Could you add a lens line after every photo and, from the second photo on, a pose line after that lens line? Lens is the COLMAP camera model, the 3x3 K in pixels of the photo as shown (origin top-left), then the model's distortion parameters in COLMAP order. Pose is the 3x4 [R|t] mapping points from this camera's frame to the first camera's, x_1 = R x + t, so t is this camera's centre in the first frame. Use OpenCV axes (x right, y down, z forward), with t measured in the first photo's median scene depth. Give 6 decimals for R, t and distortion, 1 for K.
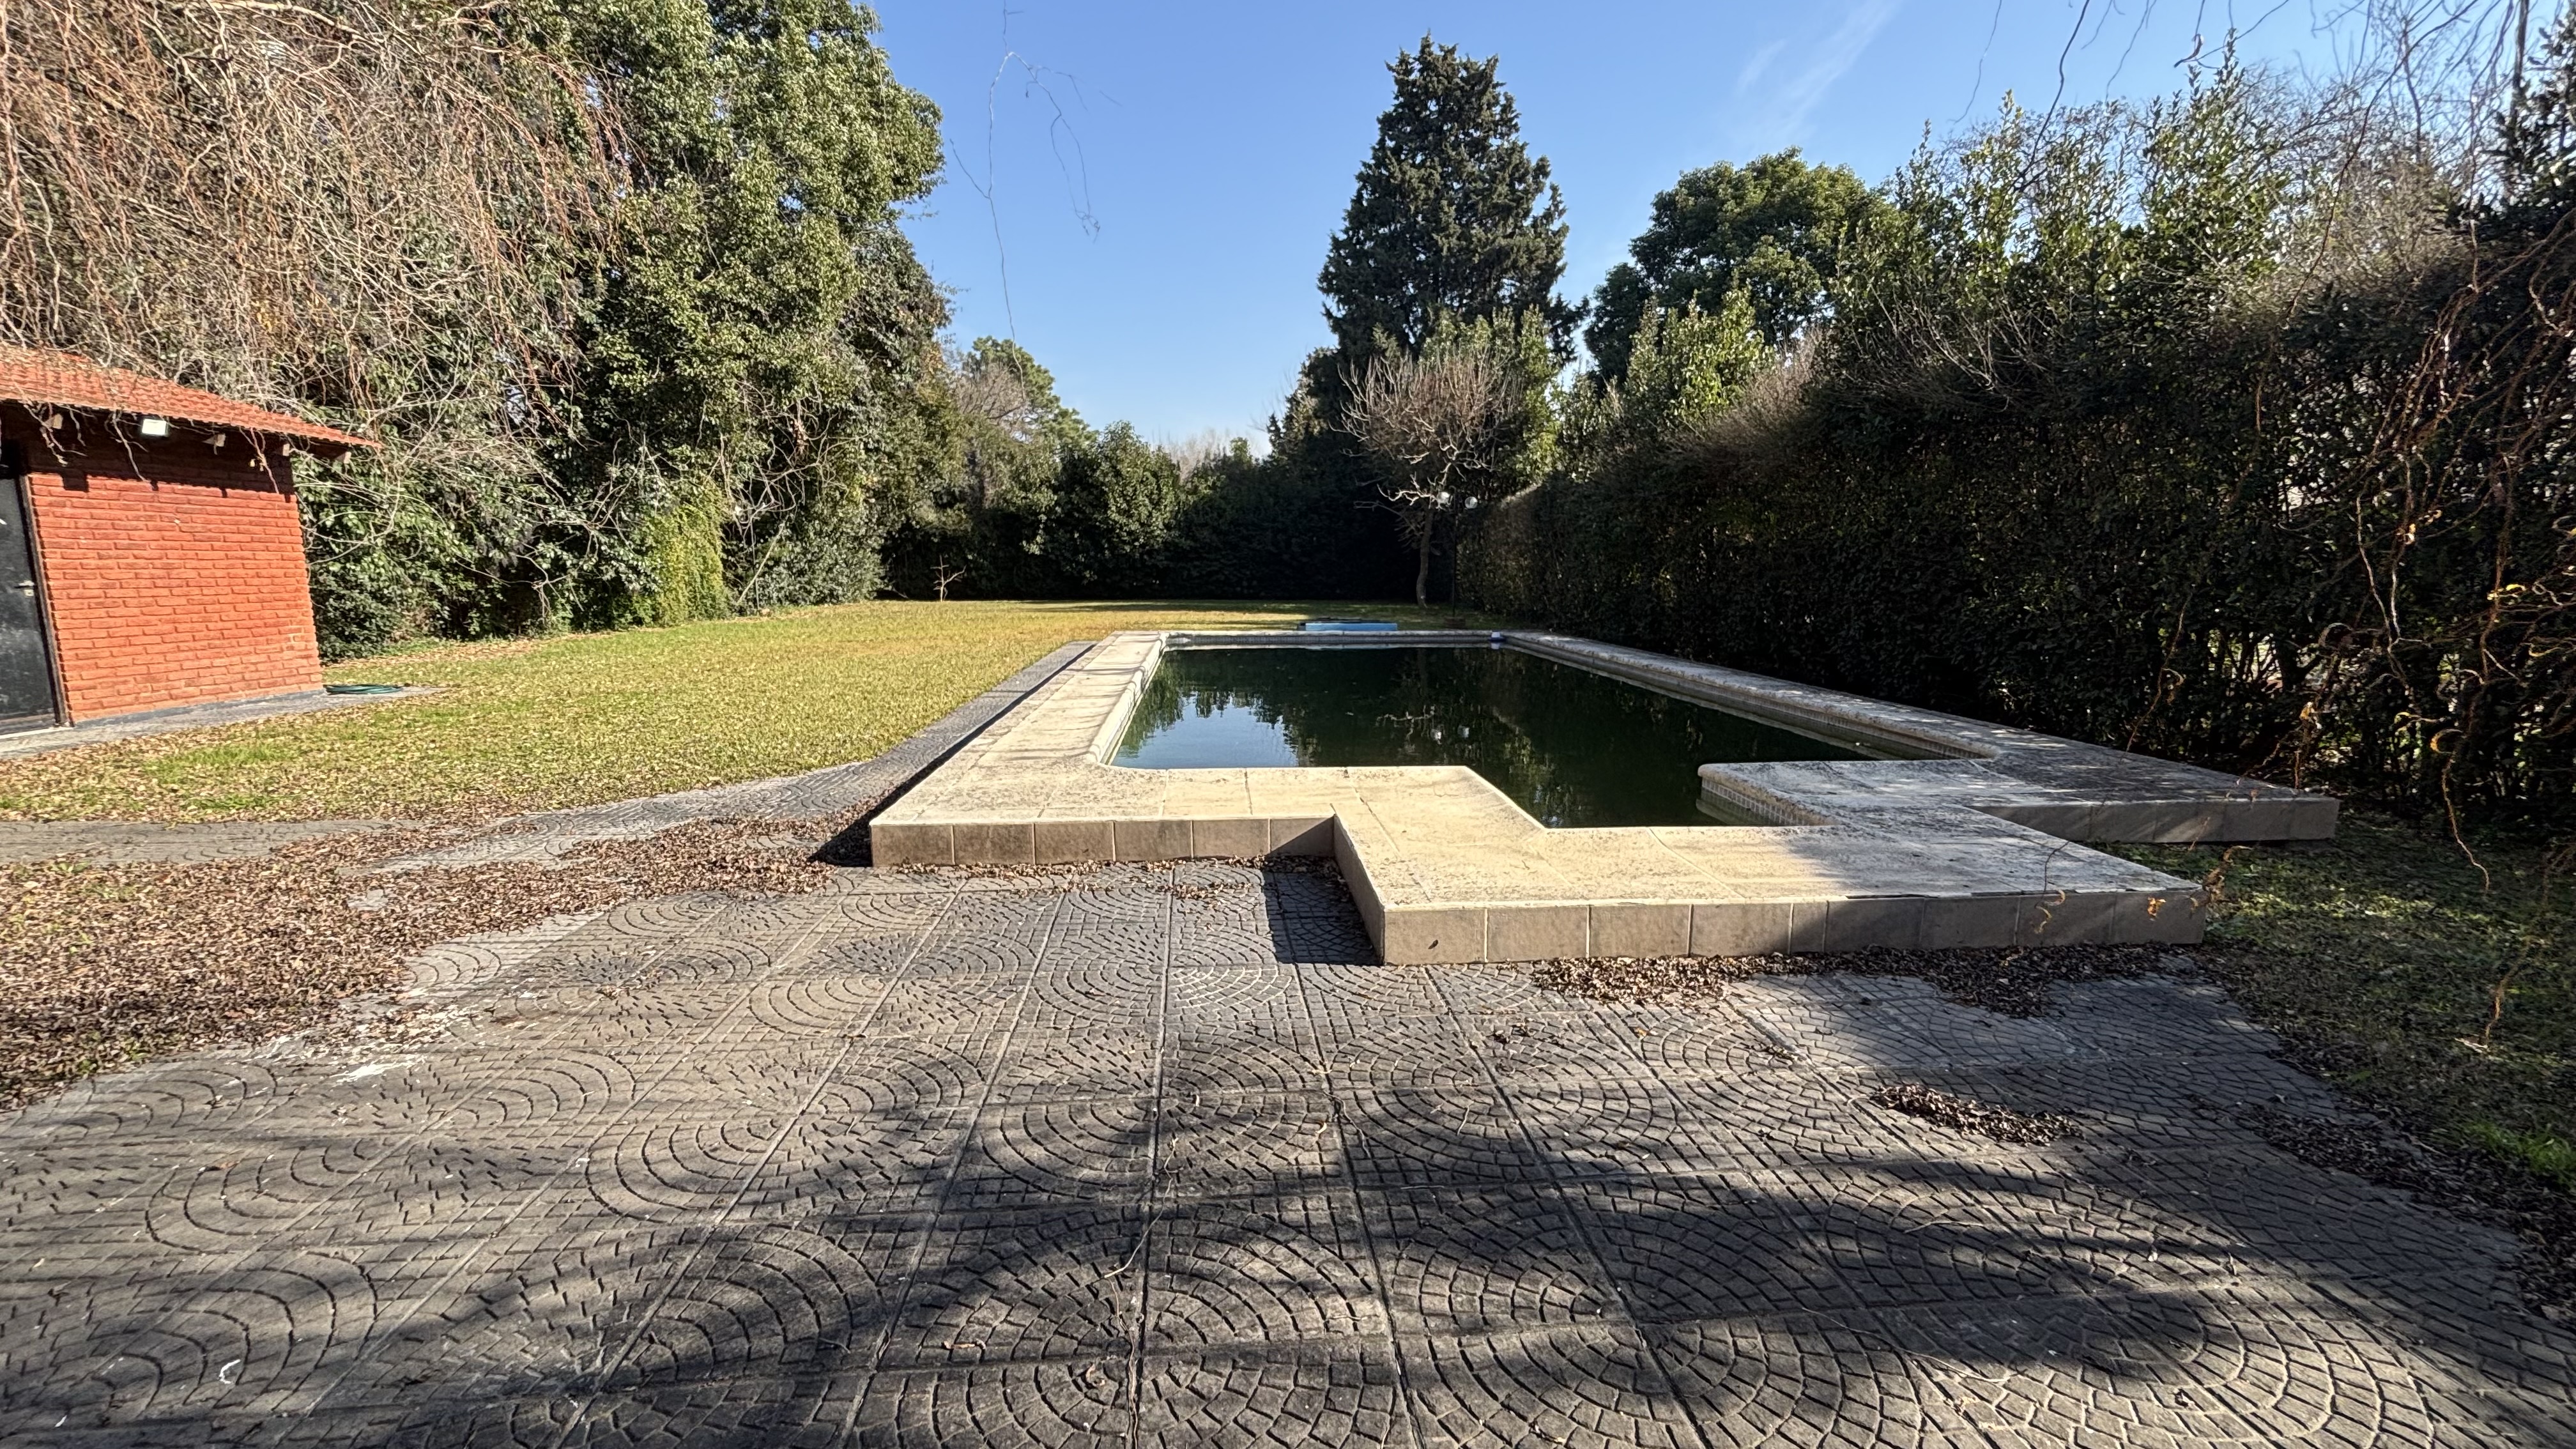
lens RADIAL K [[1036.8, 0, 1273.8], [0, 1036.8, 749.9], [0, 0, 1]] dist [-0.001282, -0.000833]
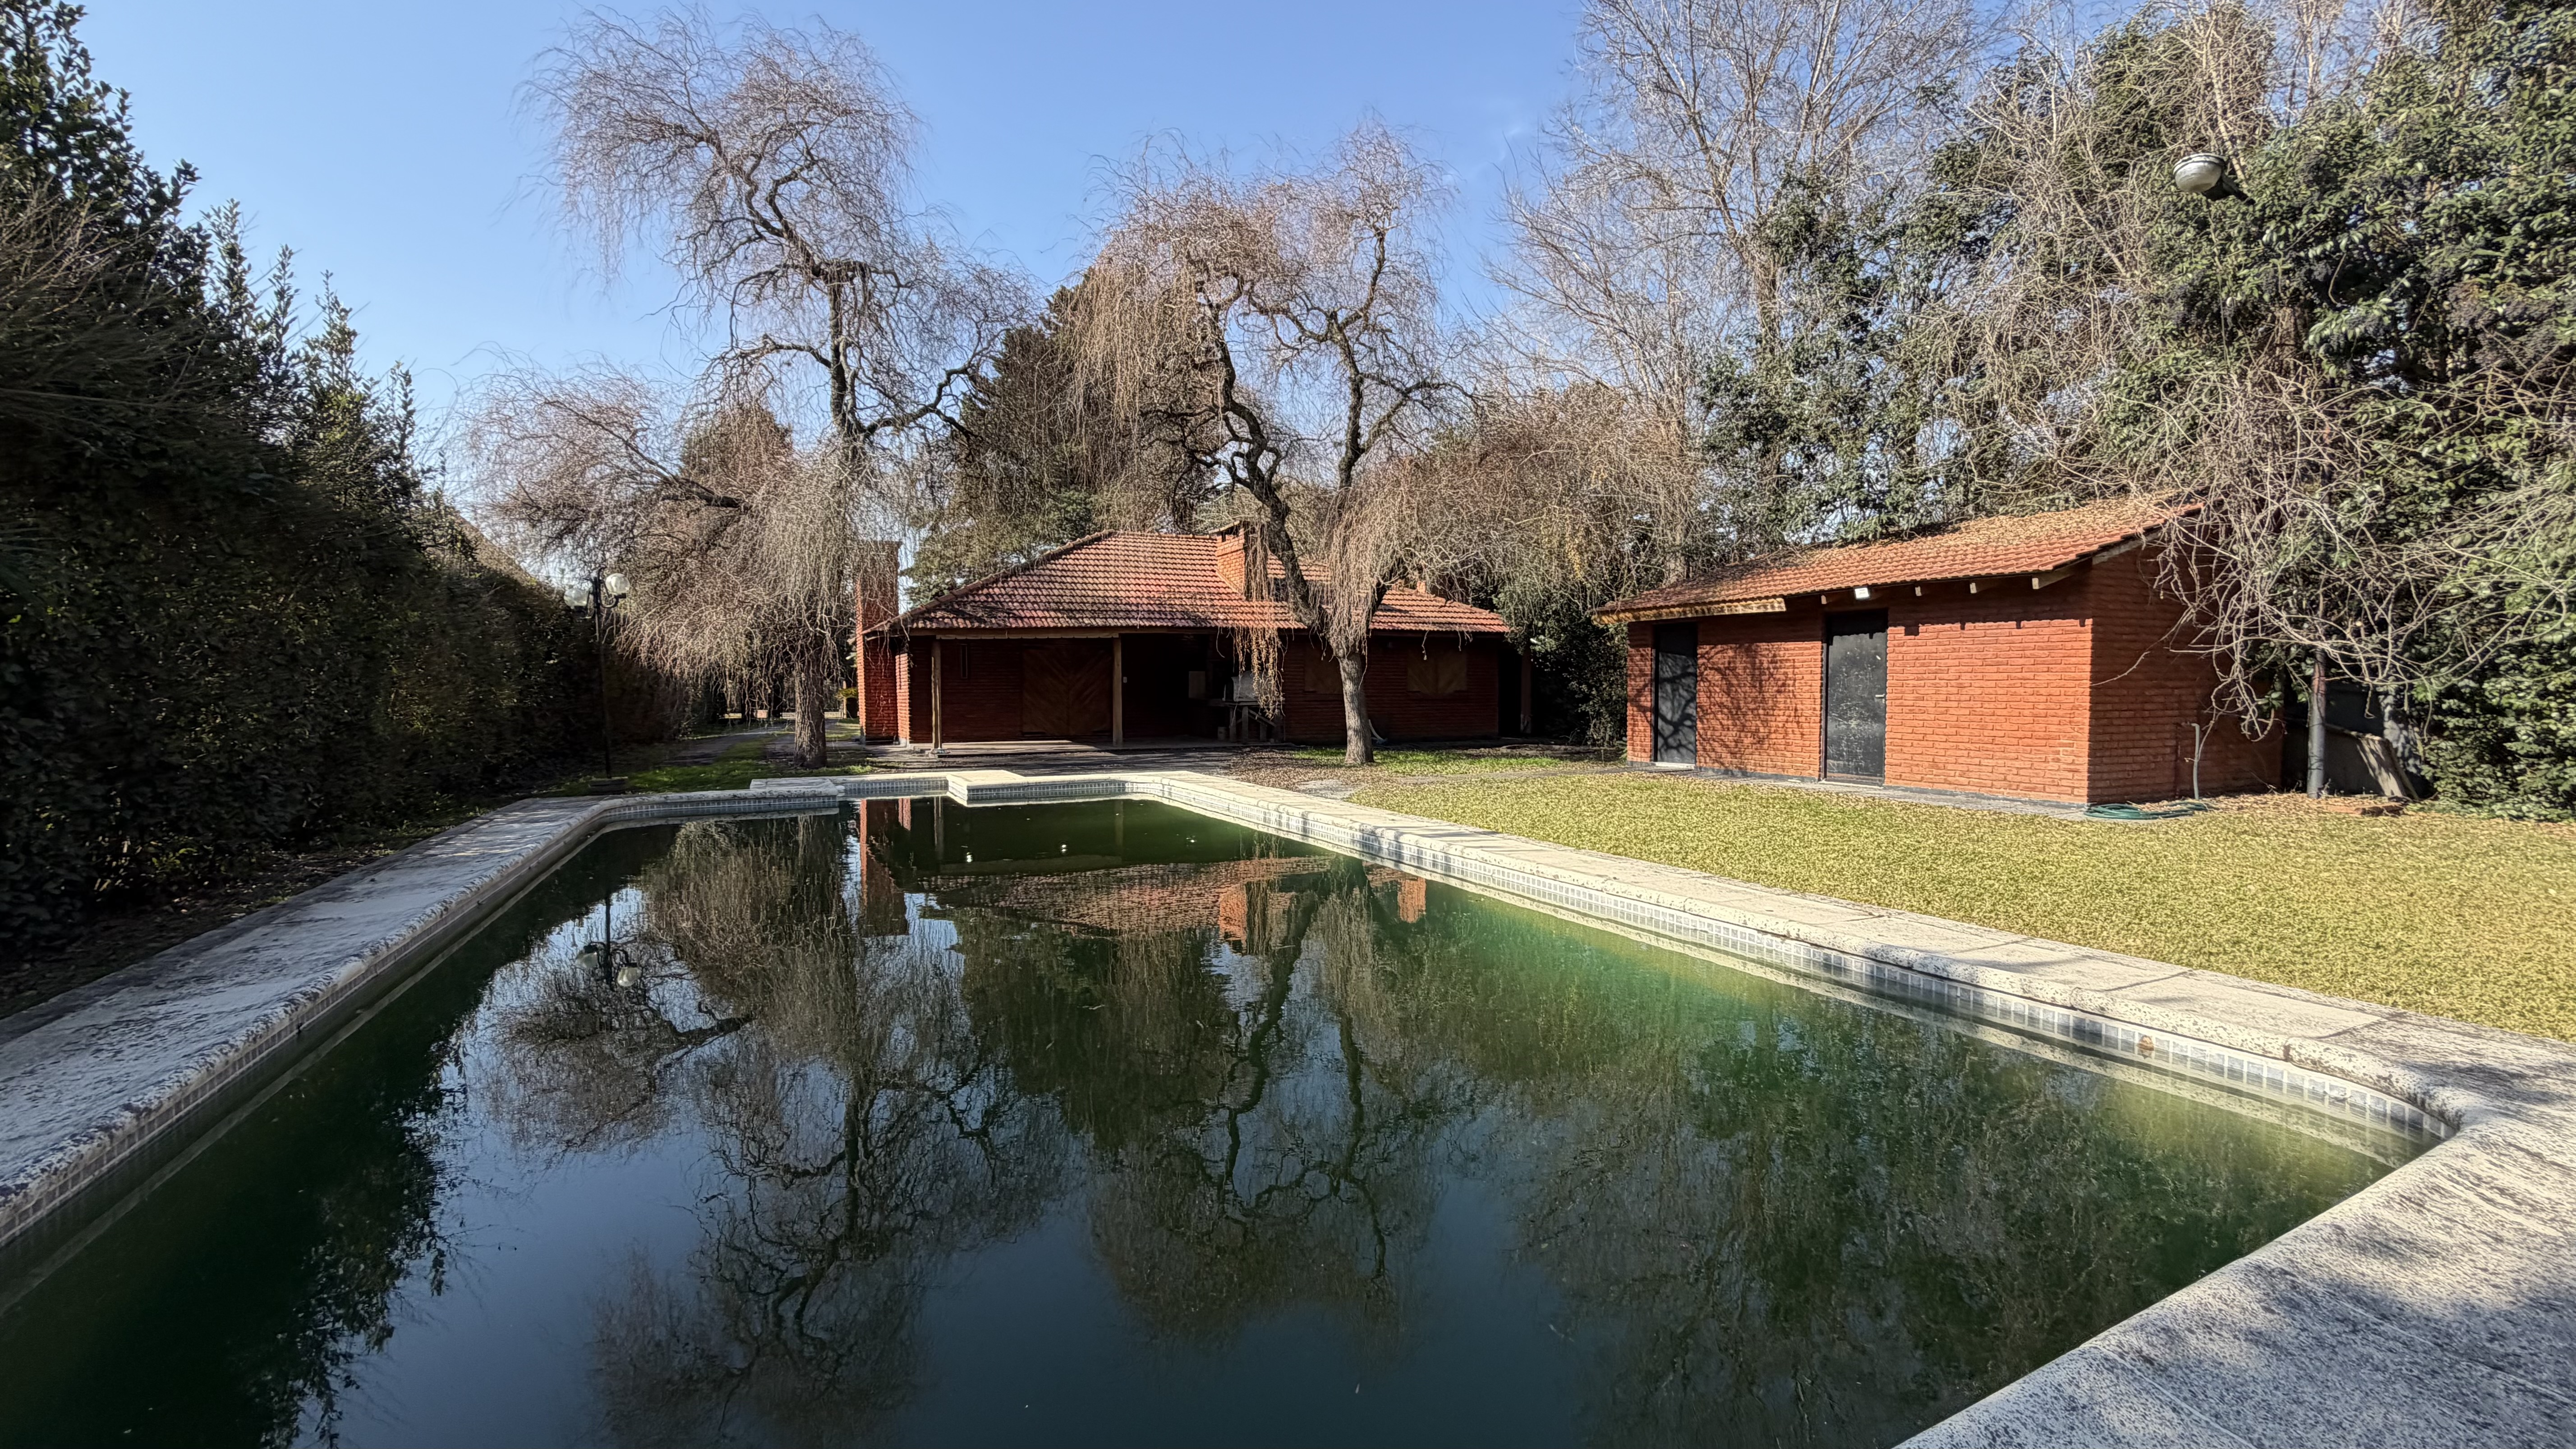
lens RADIAL K [[1028.0, 0, 1293.1], [0, 1028.0, 728.6], [0, 0, 1]] dist [0.001998, 0.000198]
pose [[-0.917989, 0.019590, -0.396123, 0.067333], [-0.068551, 0.975910, 0.207124, -0.096414], [0.390638, 0.217292, -0.894531, 0.530578]]
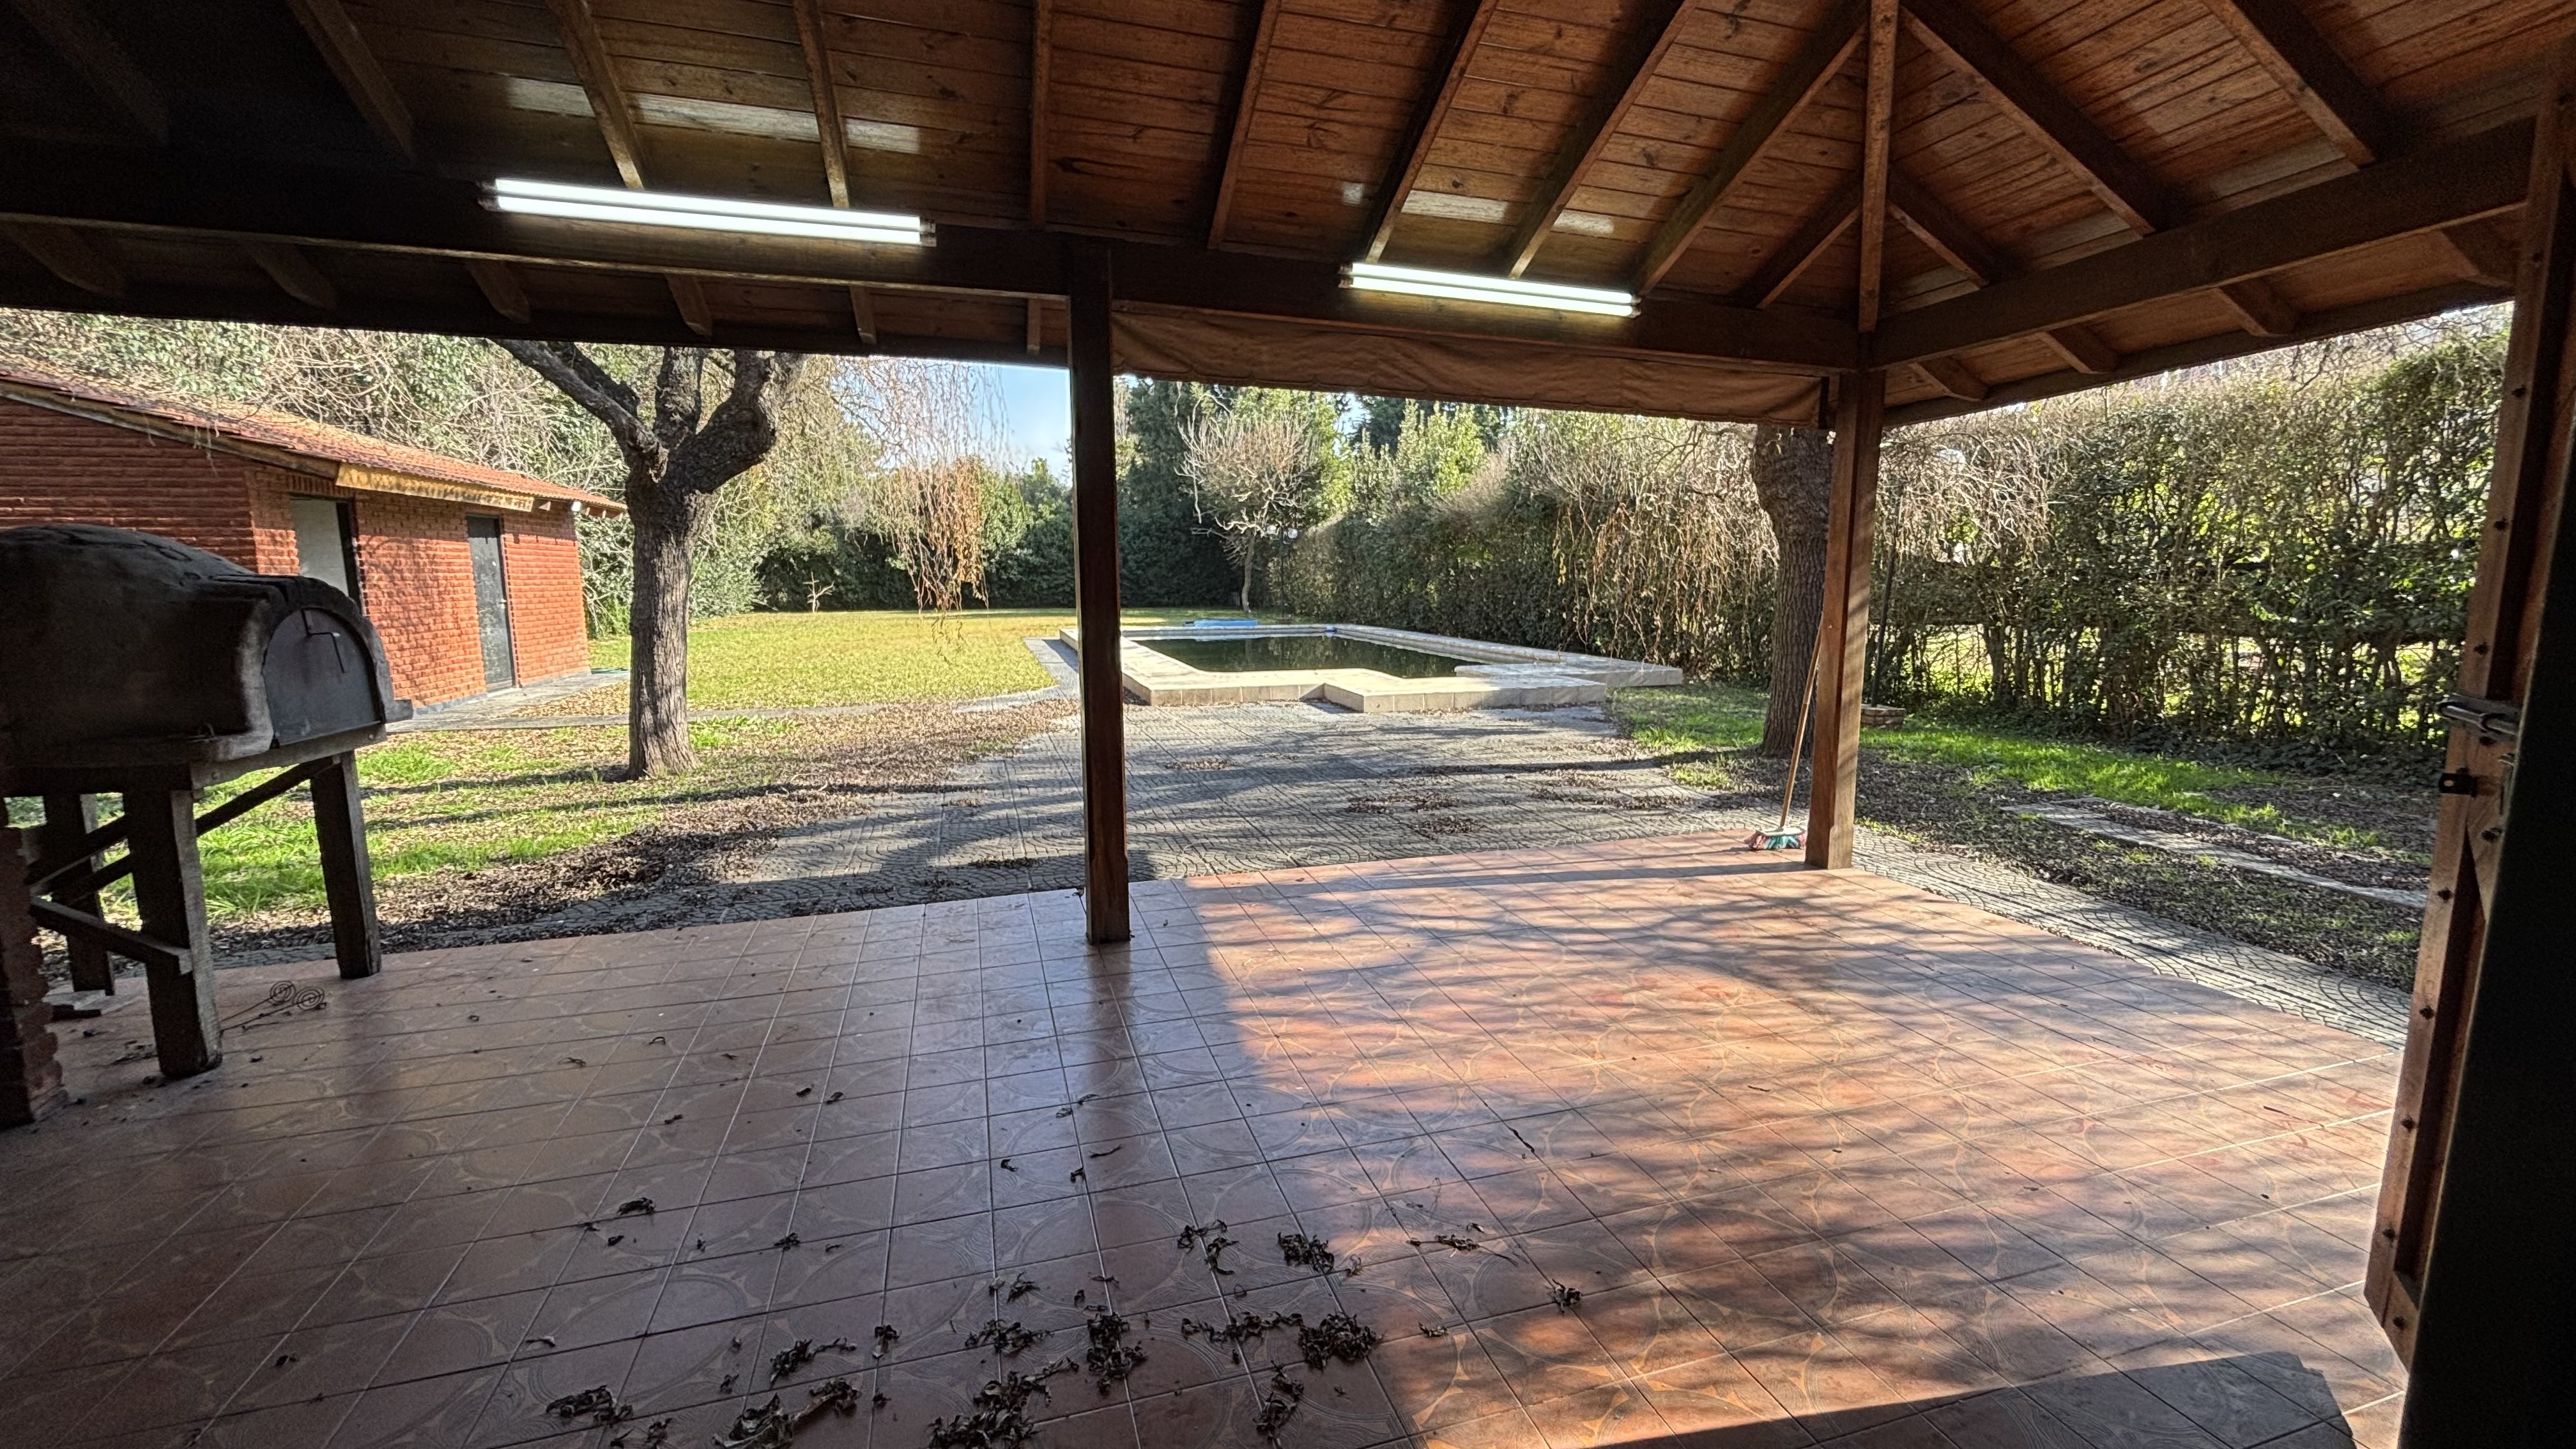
lens RADIAL K [[1036.8, 0, 1290.8], [0, 1036.8, 719.2], [0, 0, 1]] dist [-0.001282, -0.000833]
pose [[0.973390, -0.036050, 0.226303, -0.091690], [0.044803, 0.998429, -0.033659, 0.035802], [-0.224734, 0.042903, 0.973475, -0.224350]]
